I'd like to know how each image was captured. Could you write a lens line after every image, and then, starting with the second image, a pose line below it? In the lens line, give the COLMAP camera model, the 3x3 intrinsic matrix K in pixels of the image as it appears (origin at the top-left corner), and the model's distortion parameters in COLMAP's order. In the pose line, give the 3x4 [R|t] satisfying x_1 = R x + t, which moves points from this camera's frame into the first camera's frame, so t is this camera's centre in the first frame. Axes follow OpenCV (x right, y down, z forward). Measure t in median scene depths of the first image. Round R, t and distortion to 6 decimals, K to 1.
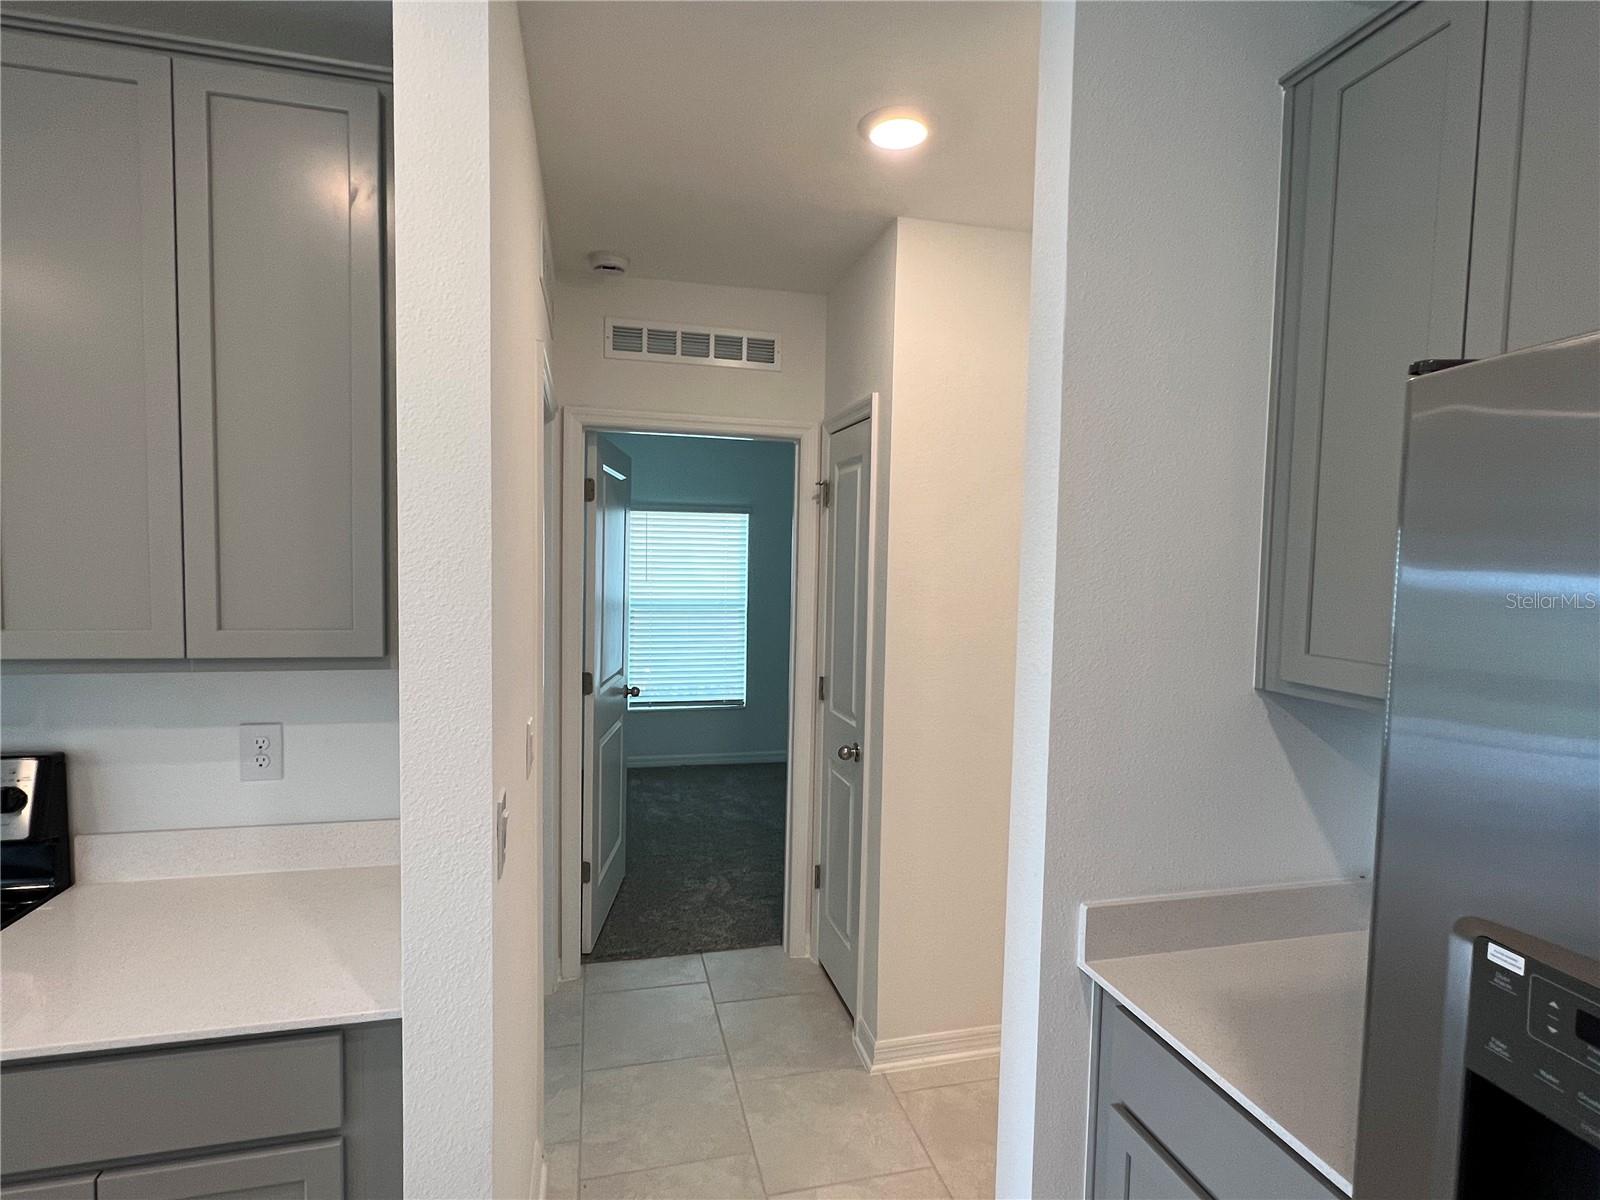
lens RADIAL K [[818.3, 0, 806.5], [0, 818.3, 610.9], [0, 0, 1]] dist [-0.000446, -0.000116]
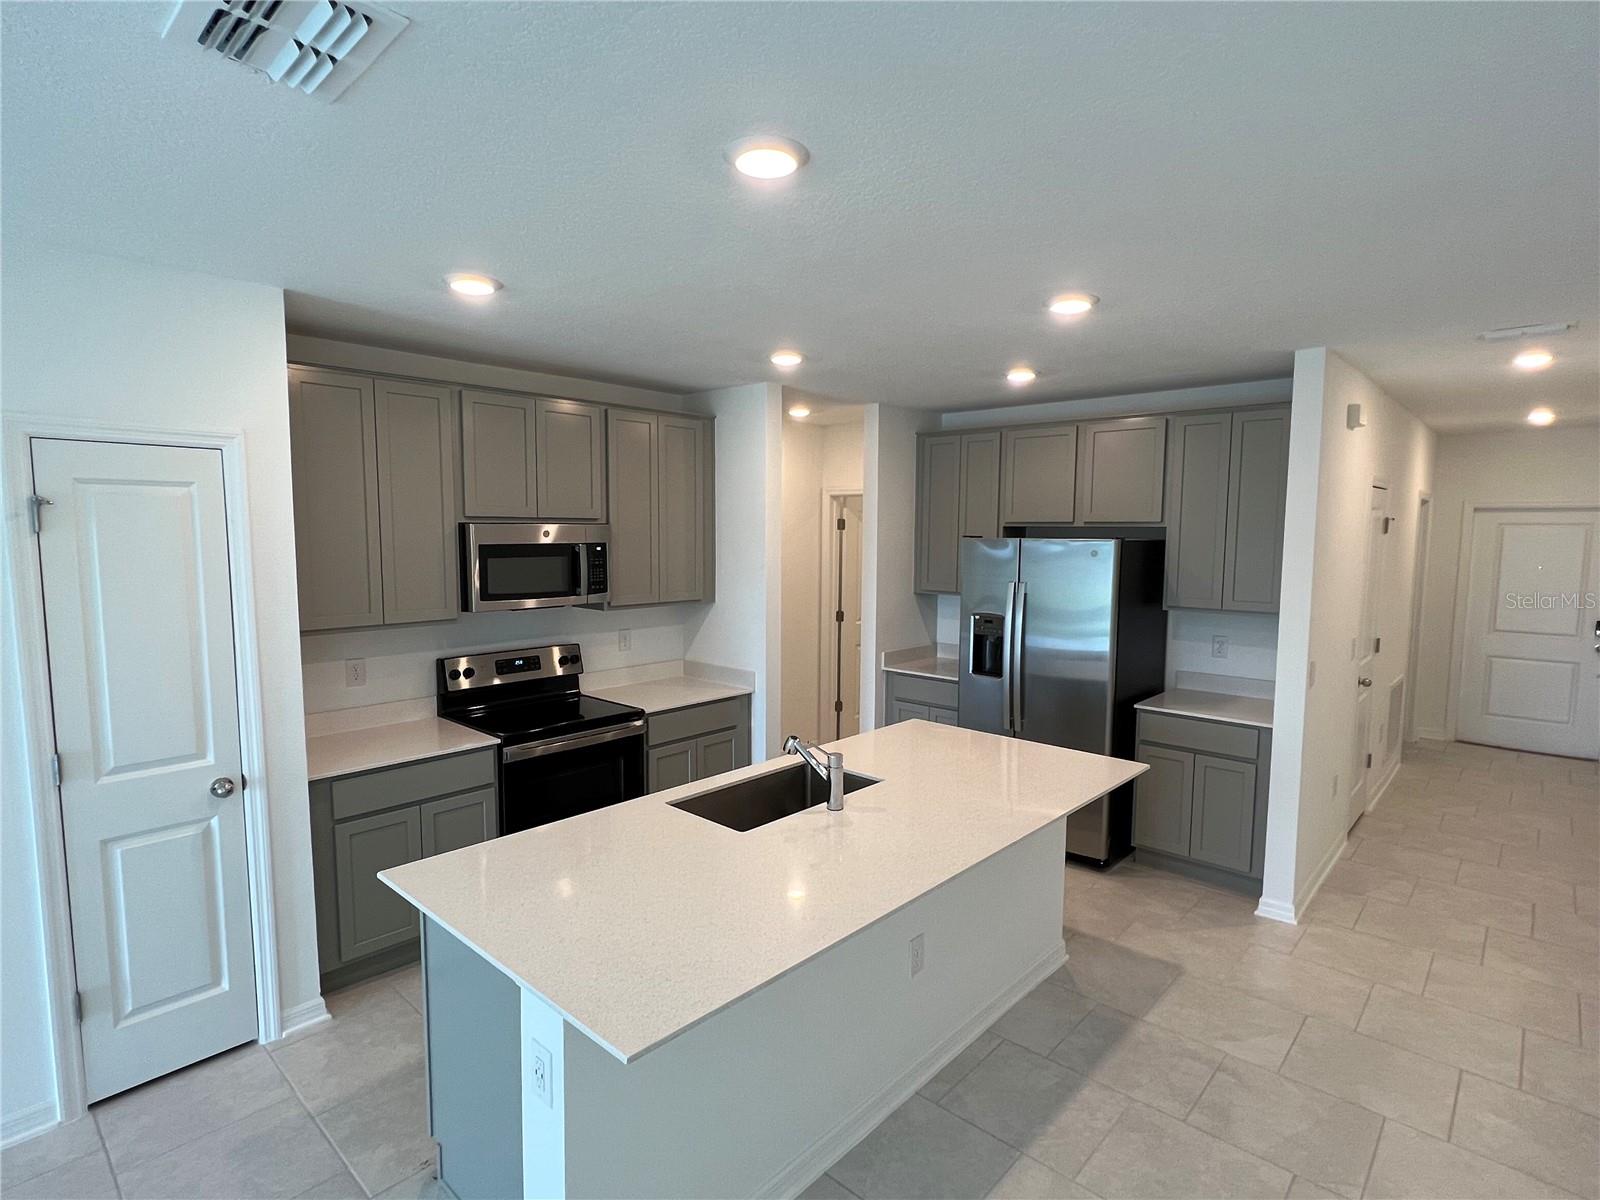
lens RADIAL K [[818.3, 0, 806.5], [0, 818.3, 610.9], [0, 0, 1]] dist [-0.000446, -0.000116]
pose [[0.832462, -0.071270, 0.549480, -2.149009], [0.043077, 0.997016, 0.064055, -0.094299], [-0.552405, -0.029653, 0.833048, -2.069222]]
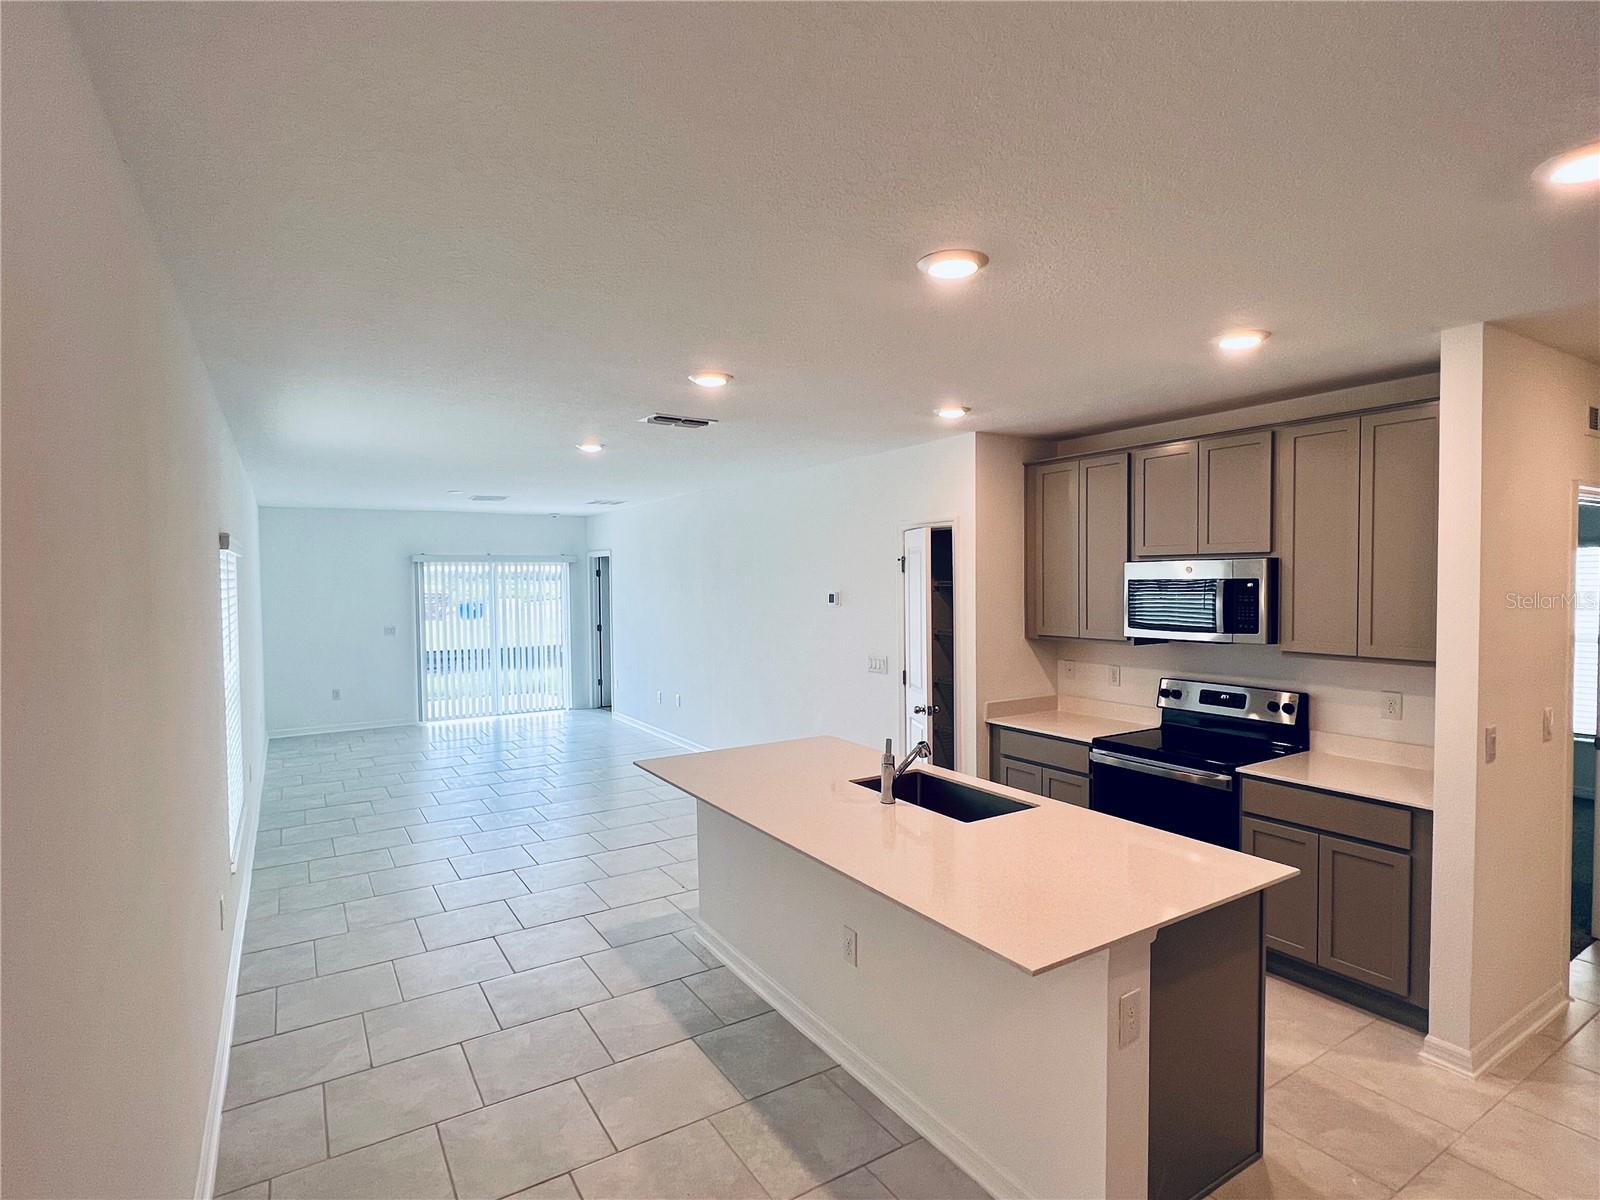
lens RADIAL K [[818.3, 0, 806.5], [0, 818.3, 610.9], [0, 0, 1]] dist [-0.000446, -0.000116]
pose [[0.316324, 0.017495, -0.948490, 1.111033], [-0.033414, 0.999415, 0.007291, -0.045473], [0.948063, 0.029387, 0.316723, -1.435371]]
